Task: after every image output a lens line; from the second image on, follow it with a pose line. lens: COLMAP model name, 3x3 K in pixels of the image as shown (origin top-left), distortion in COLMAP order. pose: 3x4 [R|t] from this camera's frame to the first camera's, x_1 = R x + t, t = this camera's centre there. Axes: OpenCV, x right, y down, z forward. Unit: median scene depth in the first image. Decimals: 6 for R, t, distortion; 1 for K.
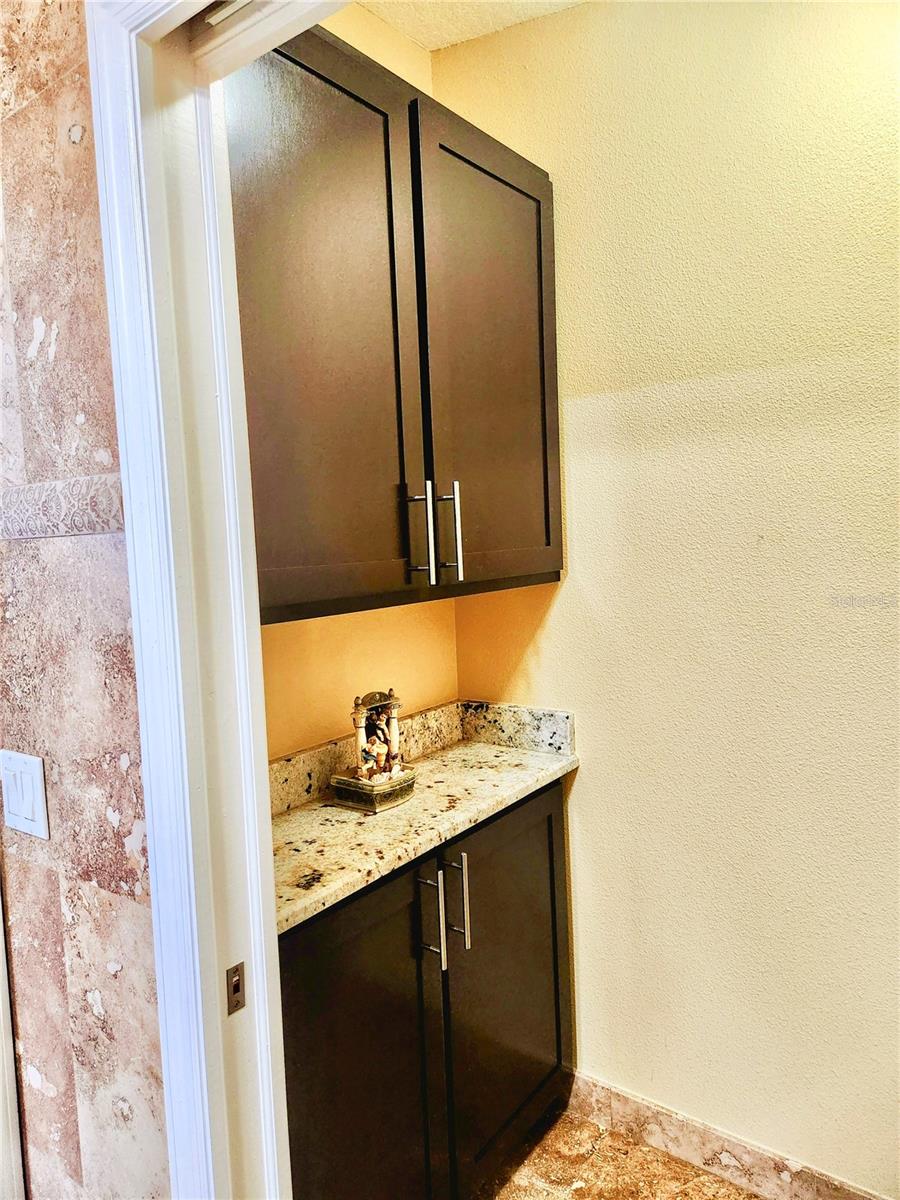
lens RADIAL K [[807.5, 0, 448.5], [0, 807.5, 590.7], [0, 0, 1]] dist [0.068250, -0.051239]
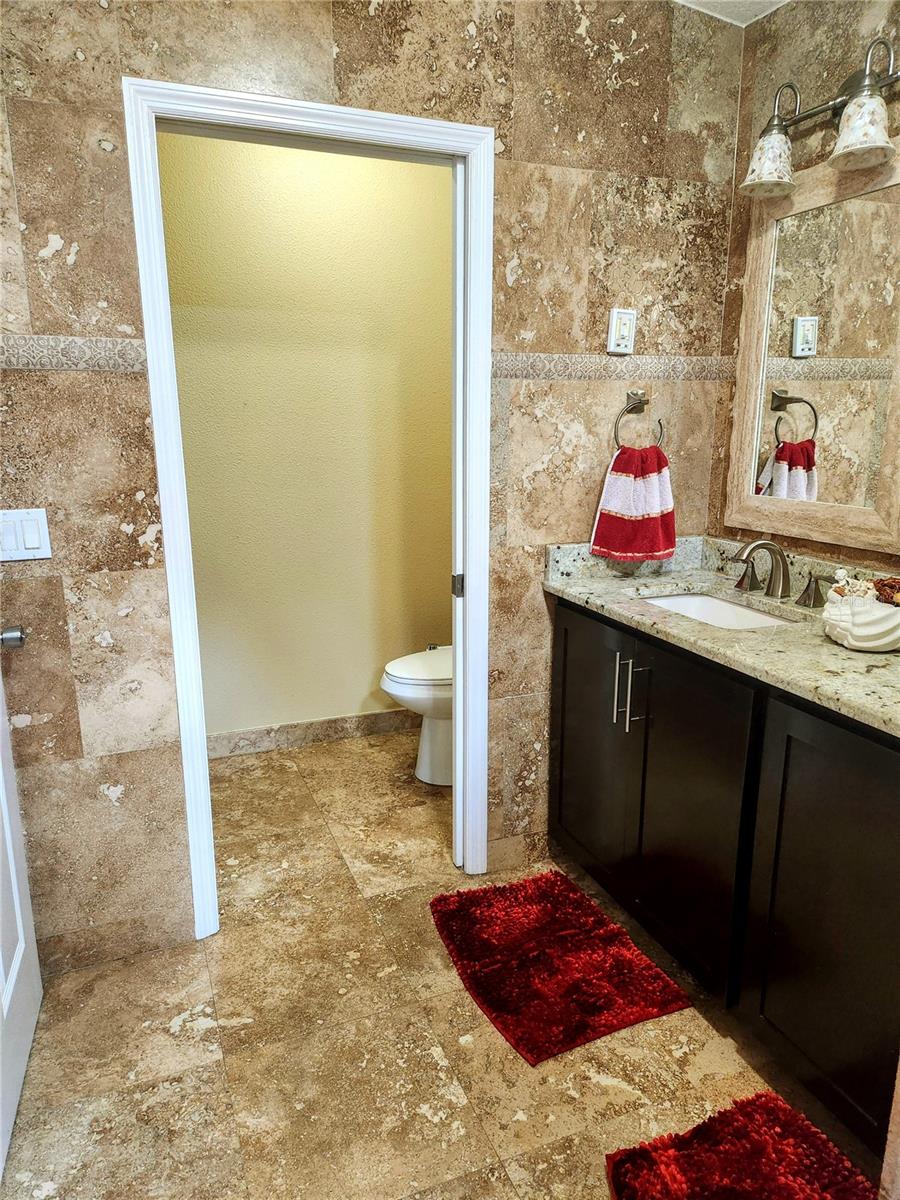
lens RADIAL K [[807.5, 0, 446.8], [0, 807.5, 603.8], [0, 0, 1]] dist [0.068250, -0.051239]
pose [[0.517995, -0.154608, 0.841295, -1.645718], [0.043269, 0.987007, 0.154744, 0.191980], [-0.854289, -0.043755, 0.517954, -0.607683]]
